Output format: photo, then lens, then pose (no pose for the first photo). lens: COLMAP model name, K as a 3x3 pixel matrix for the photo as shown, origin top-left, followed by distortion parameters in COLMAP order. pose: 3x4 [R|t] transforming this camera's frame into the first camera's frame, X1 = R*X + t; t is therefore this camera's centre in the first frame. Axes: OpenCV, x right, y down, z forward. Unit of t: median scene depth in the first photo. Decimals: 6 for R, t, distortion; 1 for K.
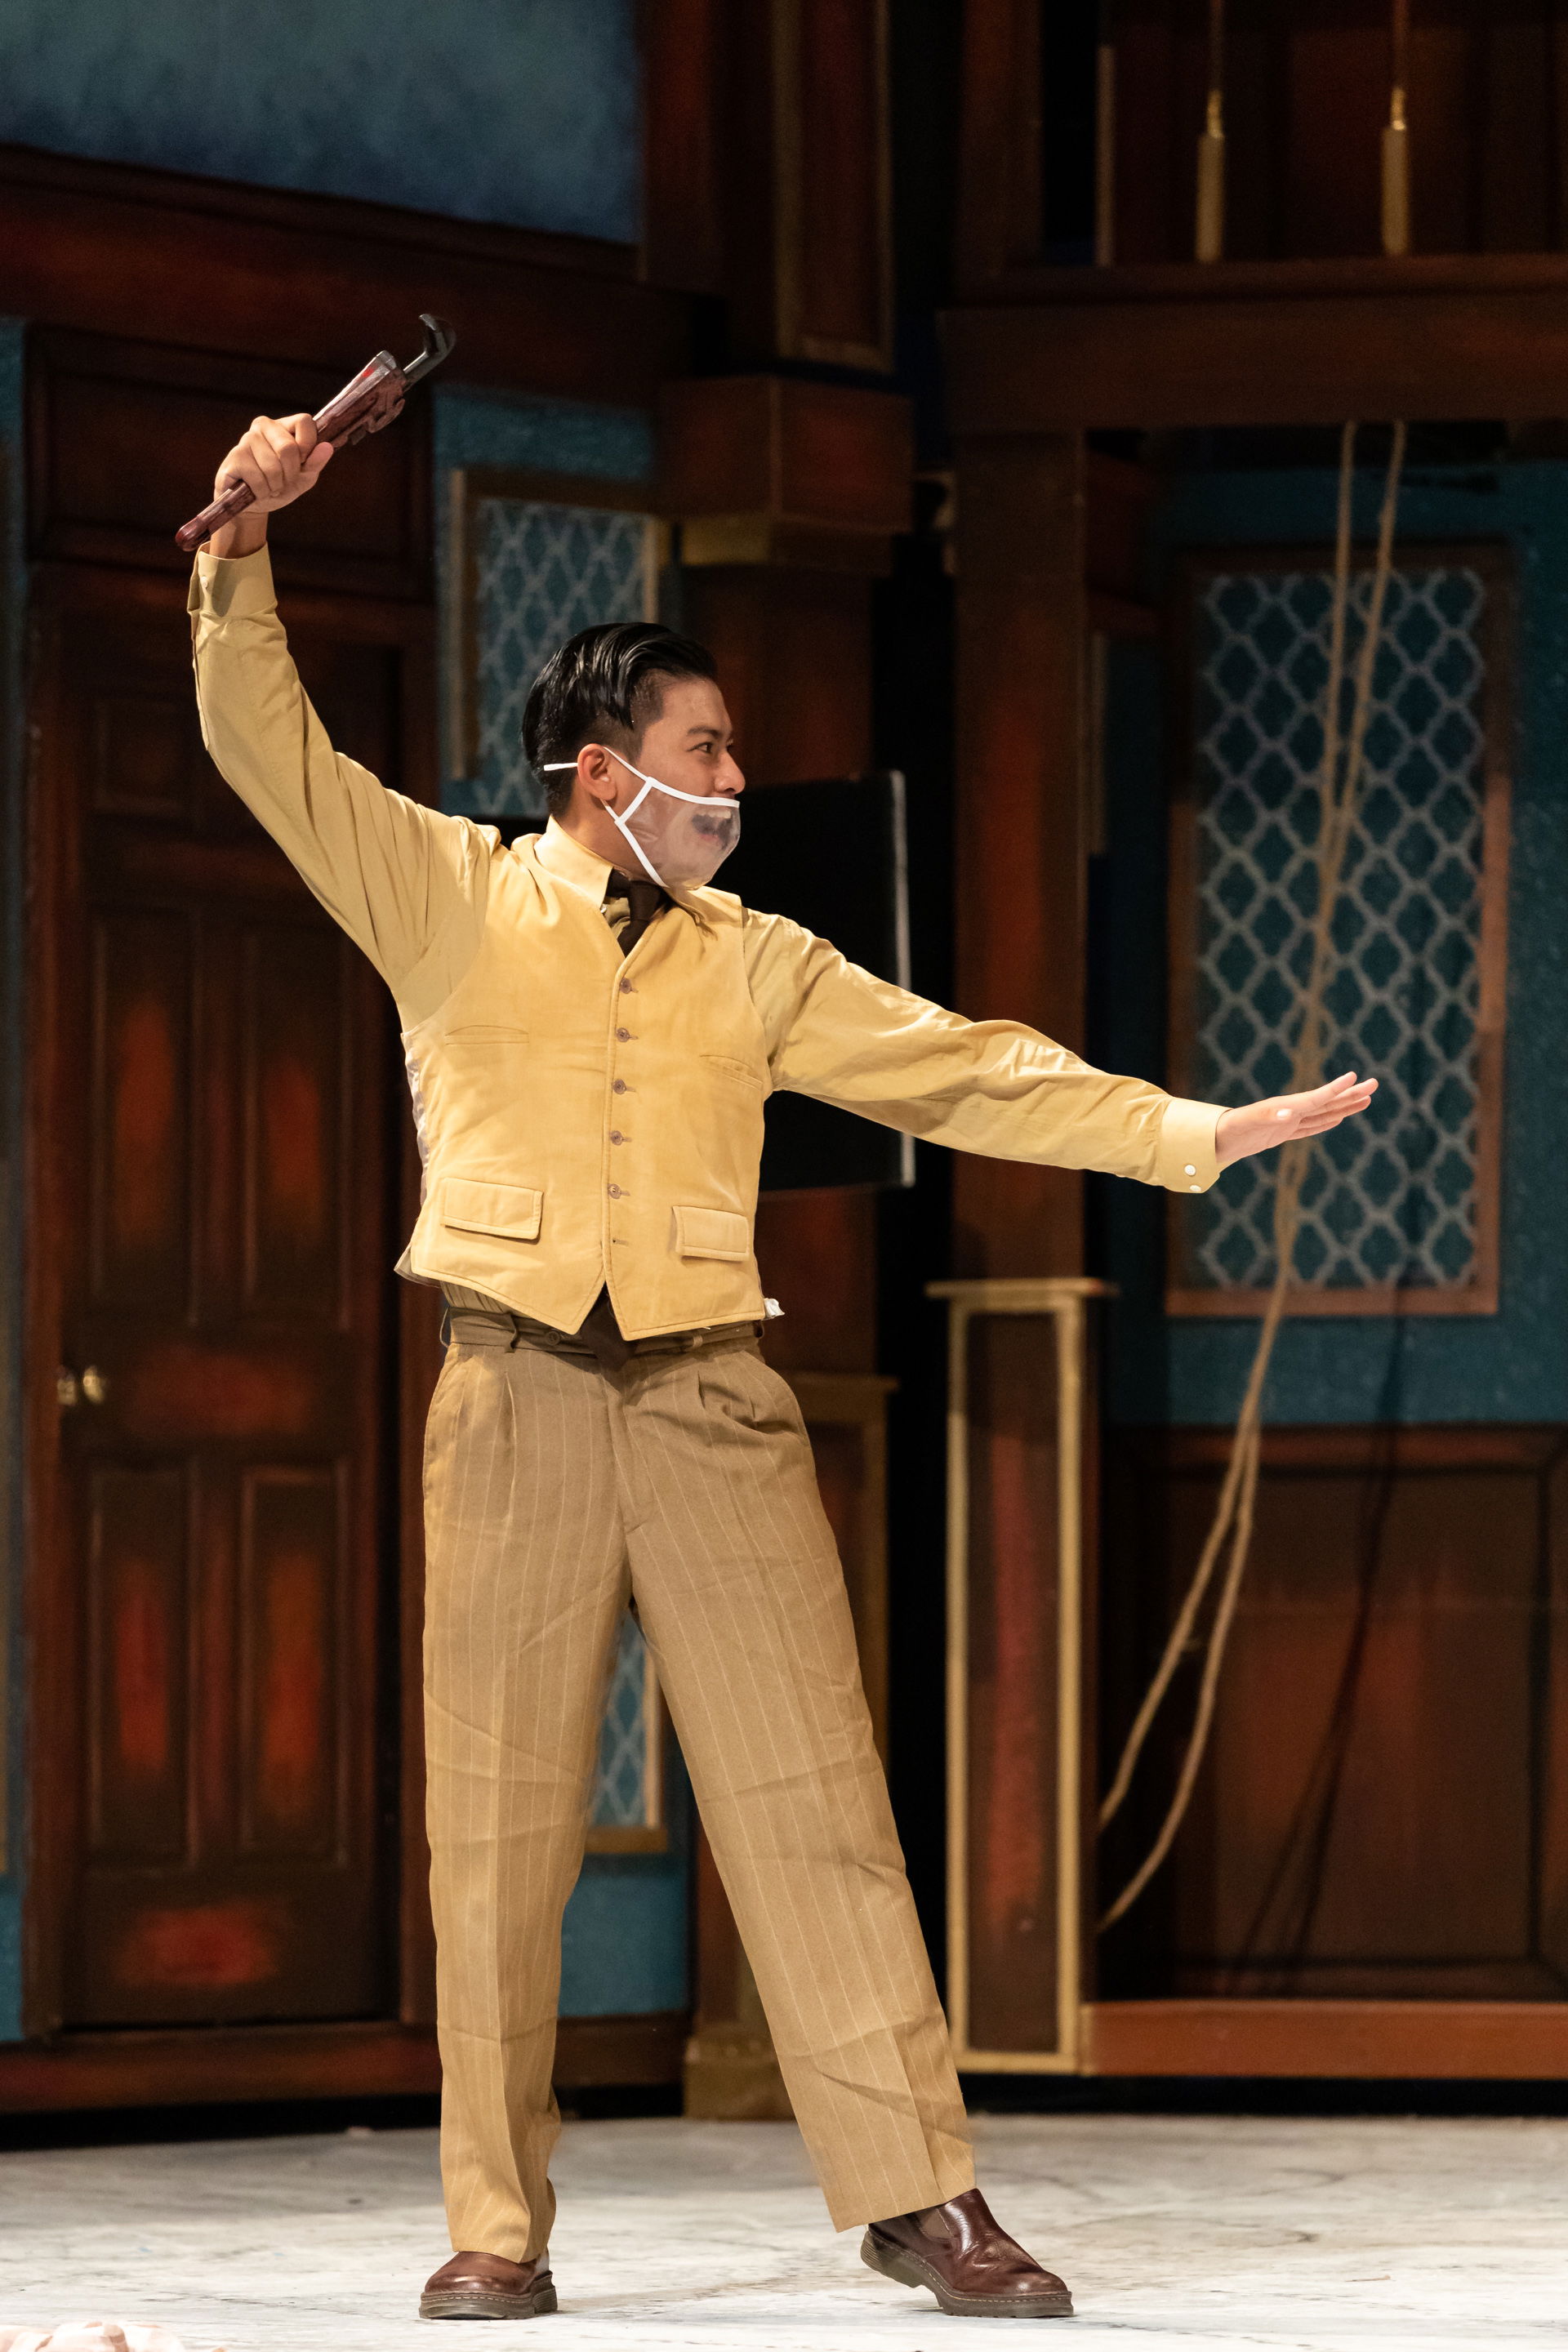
lens RADIAL K [[11819.3, 0, 966.2], [0, 11819.3, 1262.1], [0, 0, 1]] dist [-0.840639, 0.000000]
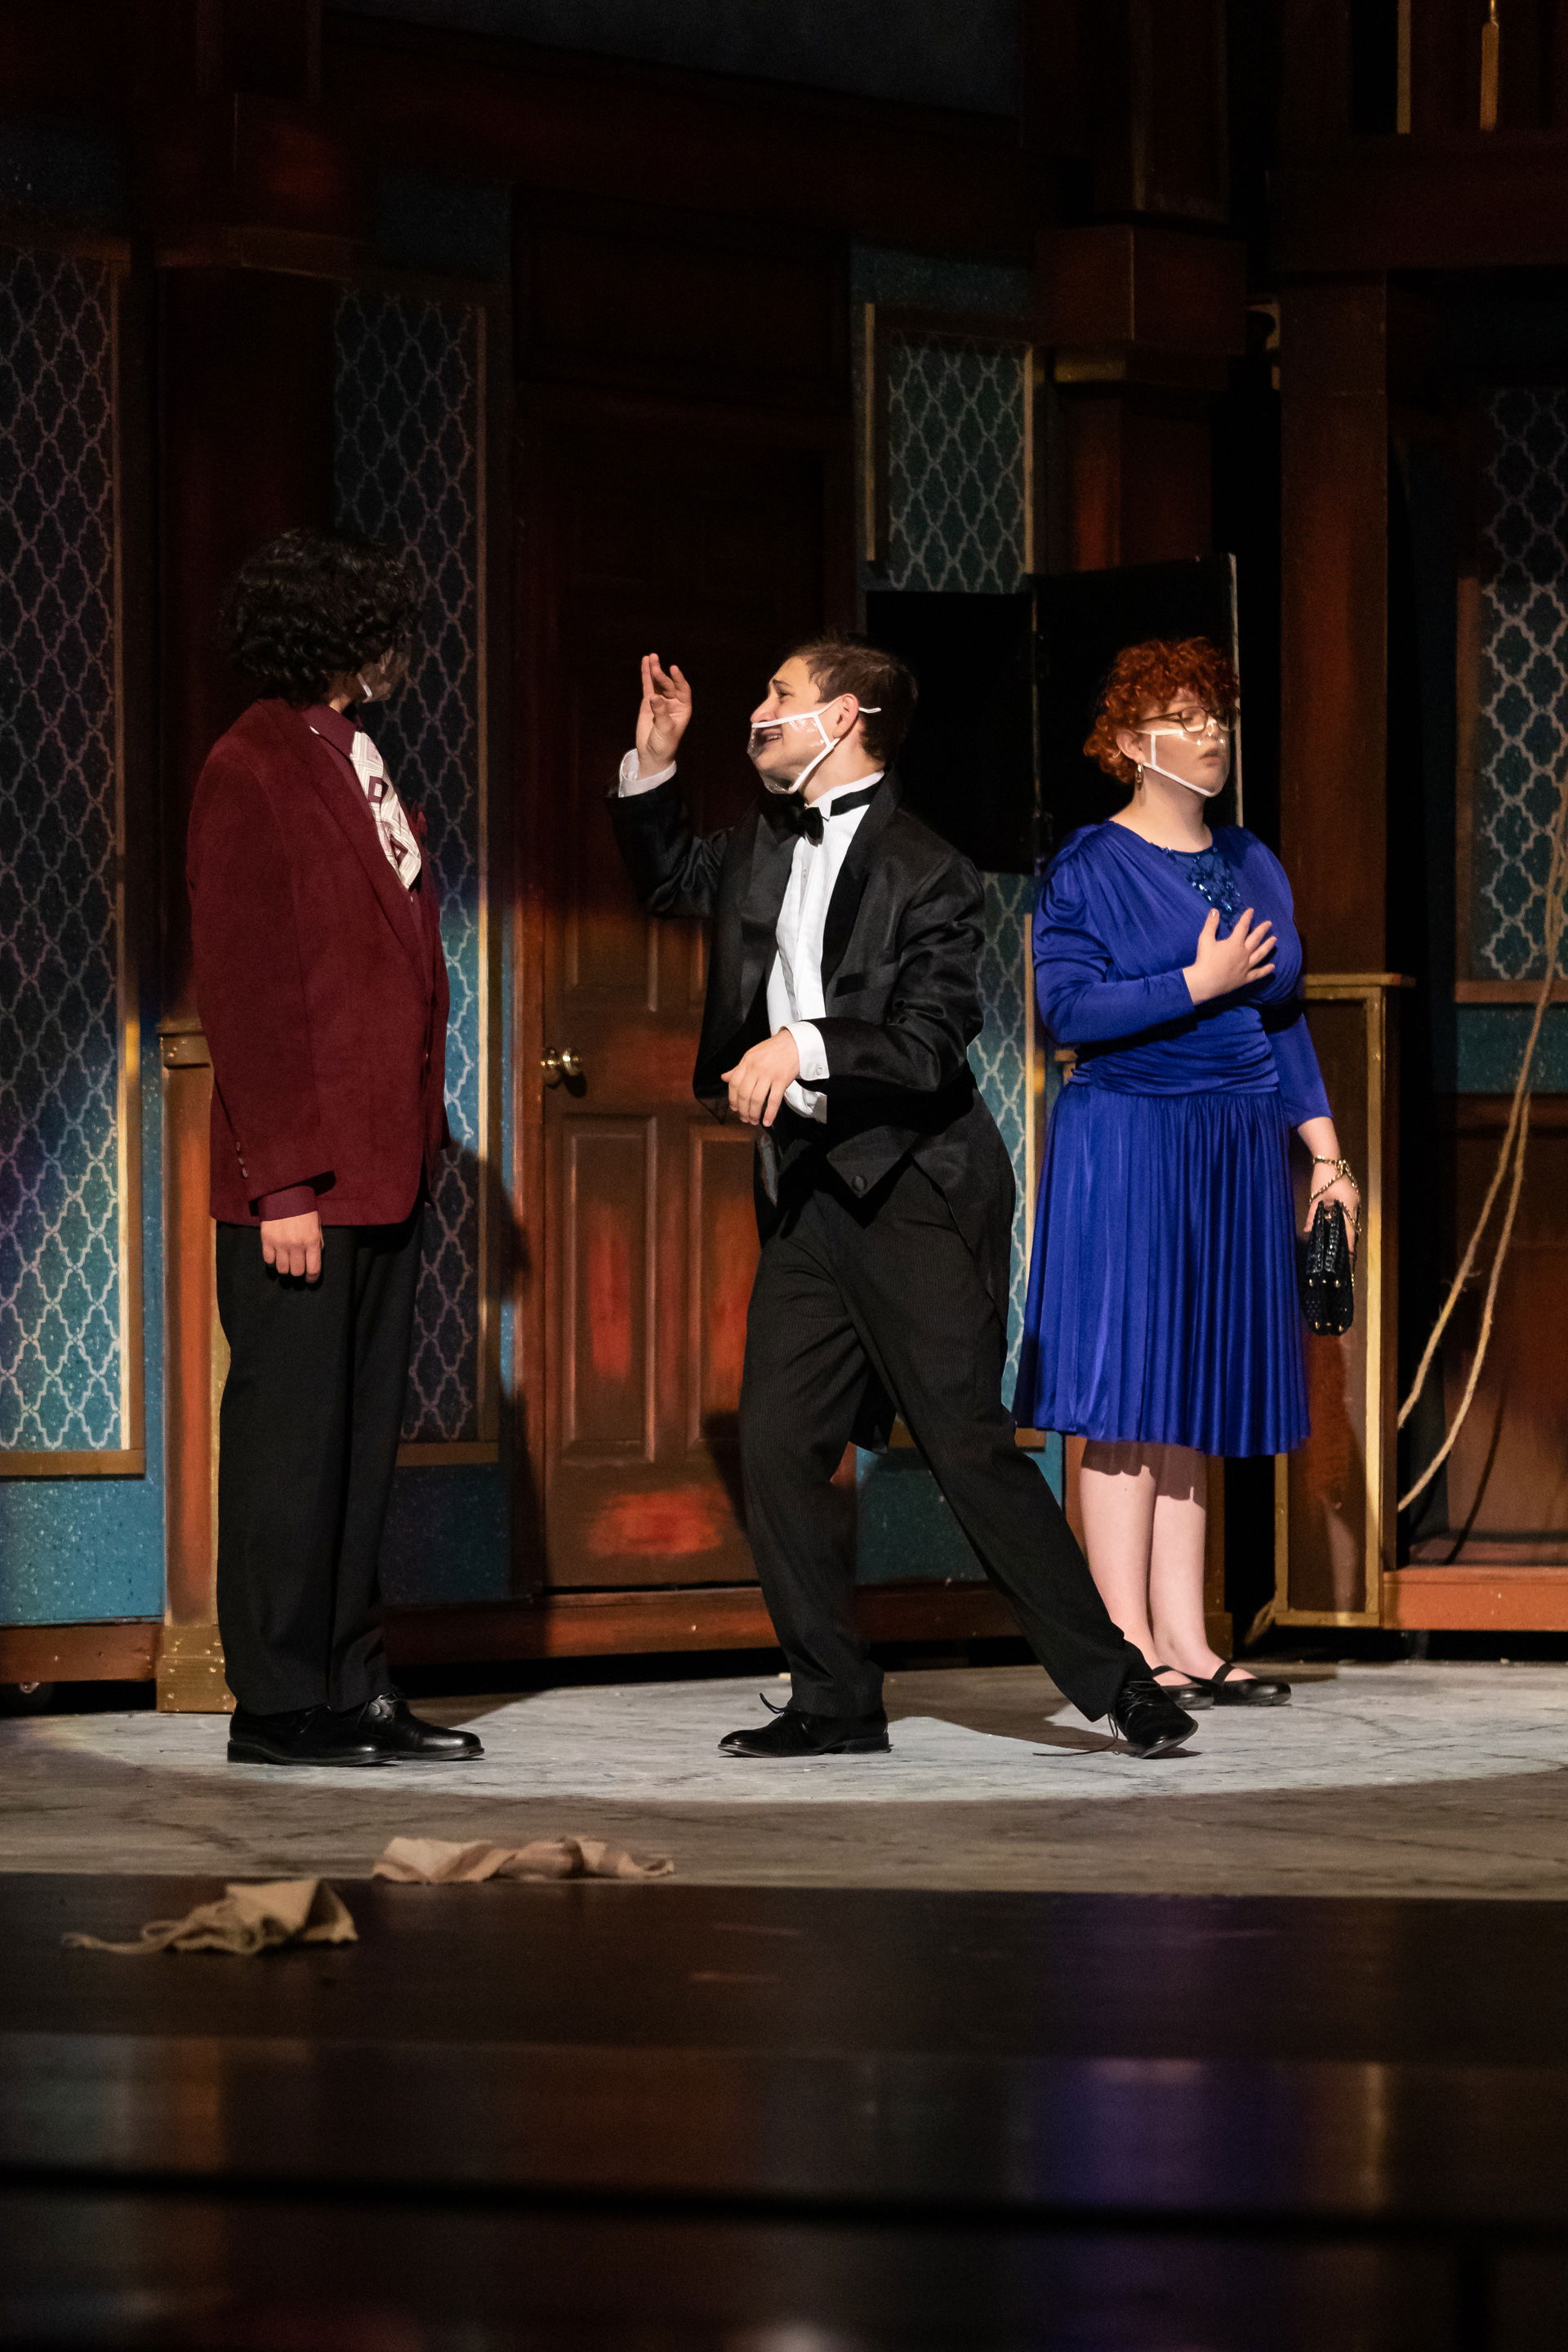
lens RADIAL K [[8071.9, 0, 787.0], [0, 8071.9, 1171.4], [0, 0, 1]] dist [-0.207224, 0.000000]
pose [[0.998719, 0.000089, -0.050610, -0.009697], [0.000329, 0.999966, 0.008249, 0.015108], [0.050609, -0.008255, 0.998684, 0.169862]]
